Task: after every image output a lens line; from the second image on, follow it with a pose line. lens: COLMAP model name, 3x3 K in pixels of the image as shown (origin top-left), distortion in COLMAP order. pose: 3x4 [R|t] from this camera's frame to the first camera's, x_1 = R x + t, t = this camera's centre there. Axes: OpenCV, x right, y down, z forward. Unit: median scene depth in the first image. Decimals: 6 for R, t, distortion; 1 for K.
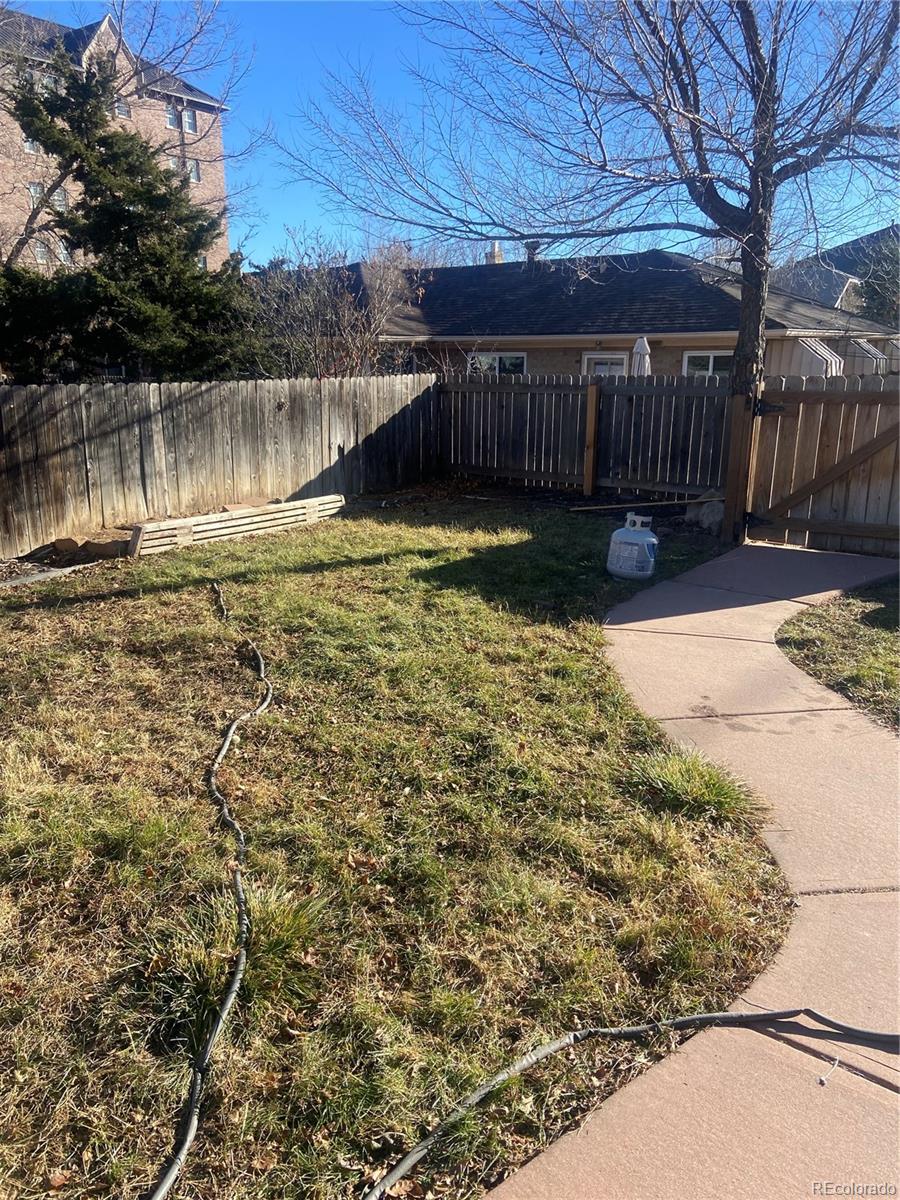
lens RADIAL K [[911.6, 0, 453.6], [0, 911.6, 602.4], [0, 0, 1]] dist [0.084254, -0.076894]
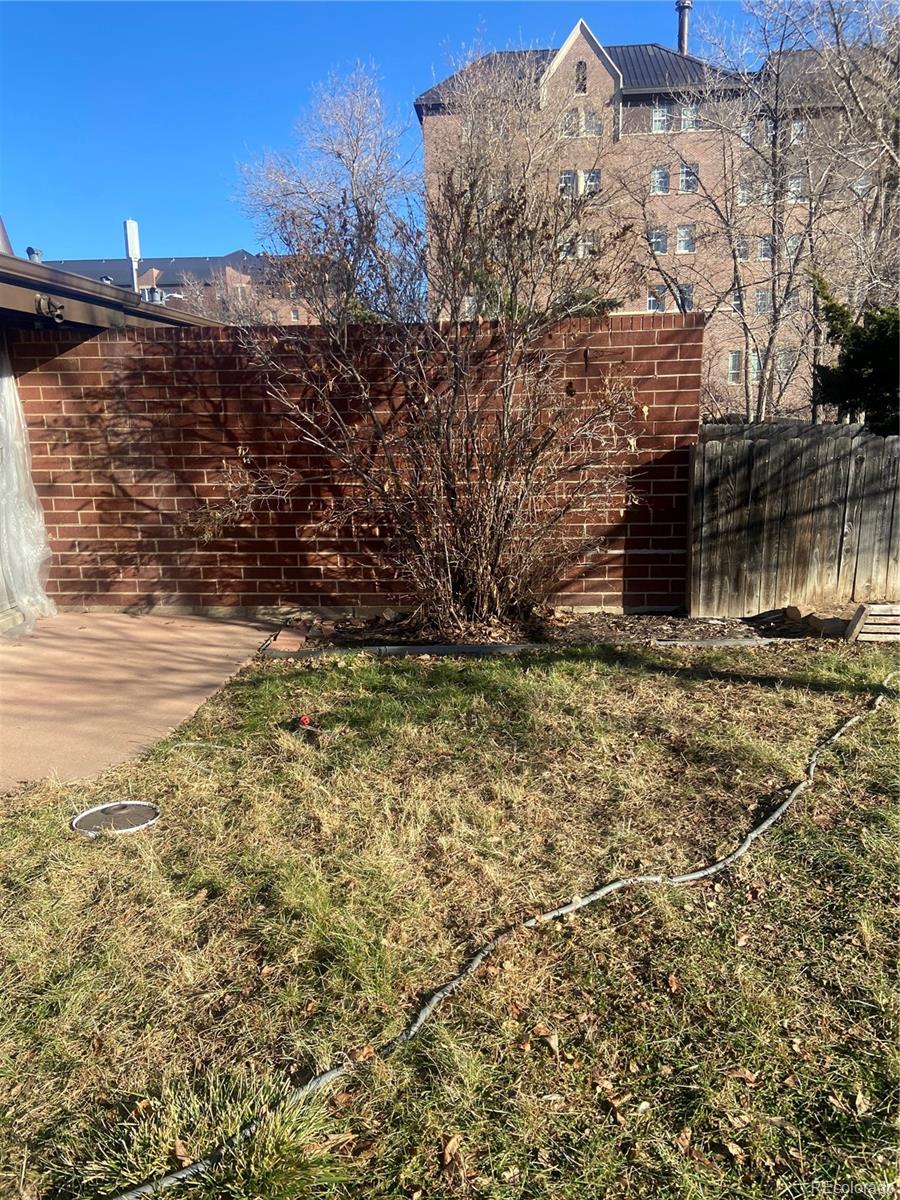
lens RADIAL K [[911.6, 0, 448.0], [0, 911.6, 598.1], [0, 0, 1]] dist [0.084254, -0.076894]
pose [[0.515594, 0.158144, -0.842112, 0.162898], [-0.201103, 0.977701, 0.060479, -0.063864], [0.832898, 0.138169, 0.535901, 0.236983]]
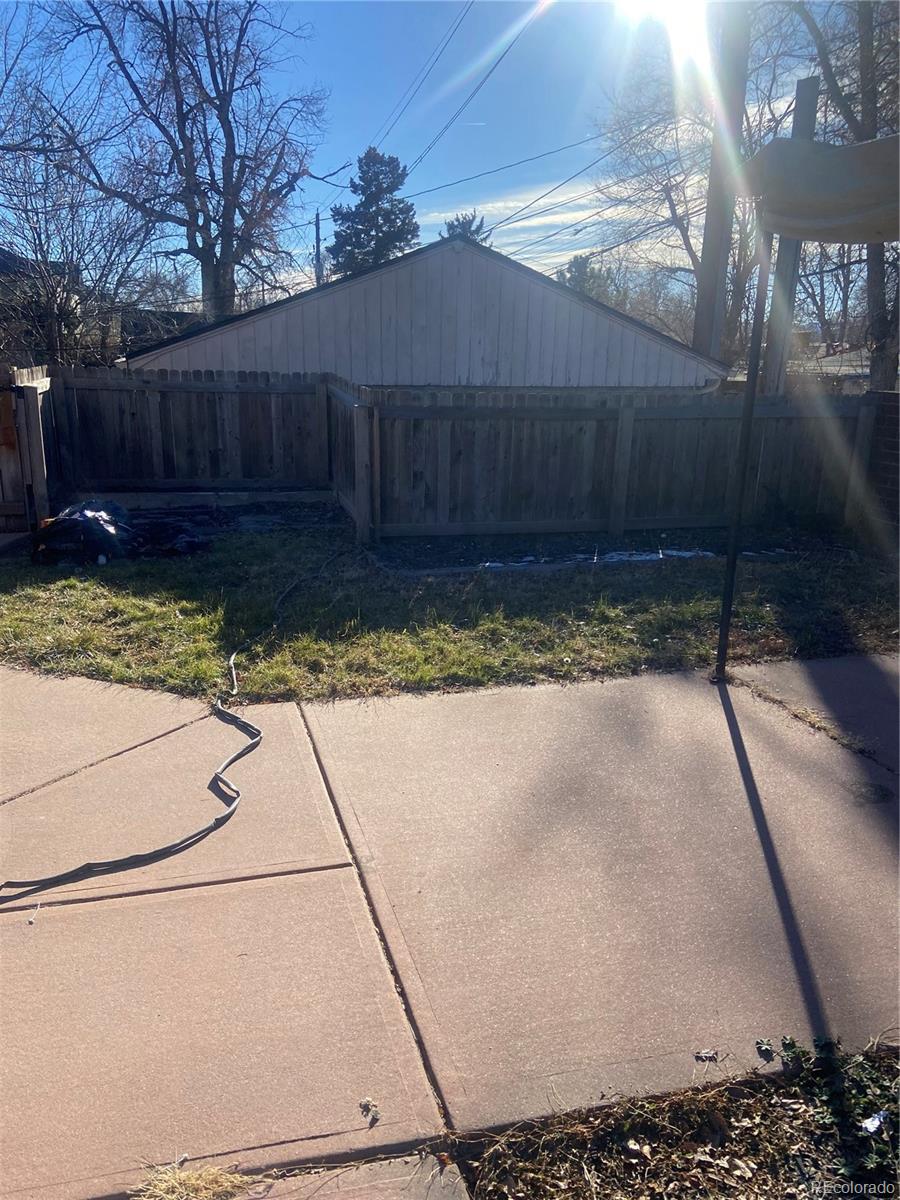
lens RADIAL K [[911.6, 0, 448.5], [0, 911.6, 600.6], [0, 0, 1]] dist [0.084254, -0.076894]
pose [[0.614046, -0.204327, 0.762363, -0.072531], [0.192846, 0.975474, 0.106117, 0.039114], [-0.765348, 0.081858, 0.638390, -0.154767]]
